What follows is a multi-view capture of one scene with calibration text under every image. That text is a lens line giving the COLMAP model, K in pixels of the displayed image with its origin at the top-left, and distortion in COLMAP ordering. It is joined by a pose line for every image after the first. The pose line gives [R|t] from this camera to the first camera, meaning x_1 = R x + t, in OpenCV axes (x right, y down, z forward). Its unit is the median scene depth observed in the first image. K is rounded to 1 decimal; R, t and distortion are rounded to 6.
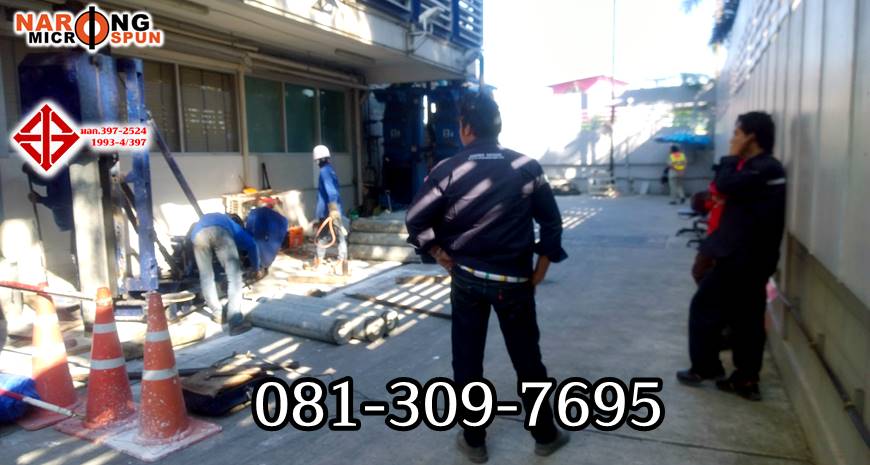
lens RADIAL K [[645.1, 0, 435.0], [0, 645.1, 232.5], [0, 0, 1]] dist [0.011294, 0.002111]
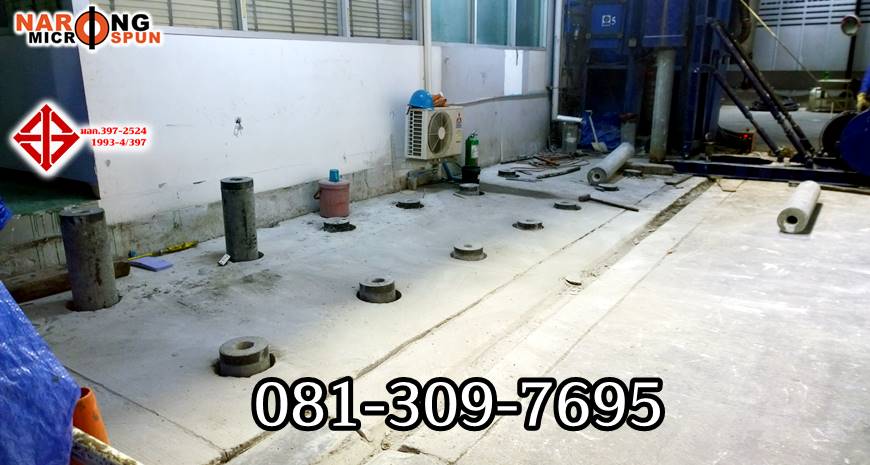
lens RADIAL K [[643.0, 0, 435.0], [0, 643.0, 232.5], [0, 0, 1]] dist [0.031081, -0.004606]
pose [[0.982774, 0.052658, -0.177153, -0.115714], [-0.028321, 0.990138, 0.137200, -0.011901], [0.182631, -0.129820, 0.974573, 0.228938]]
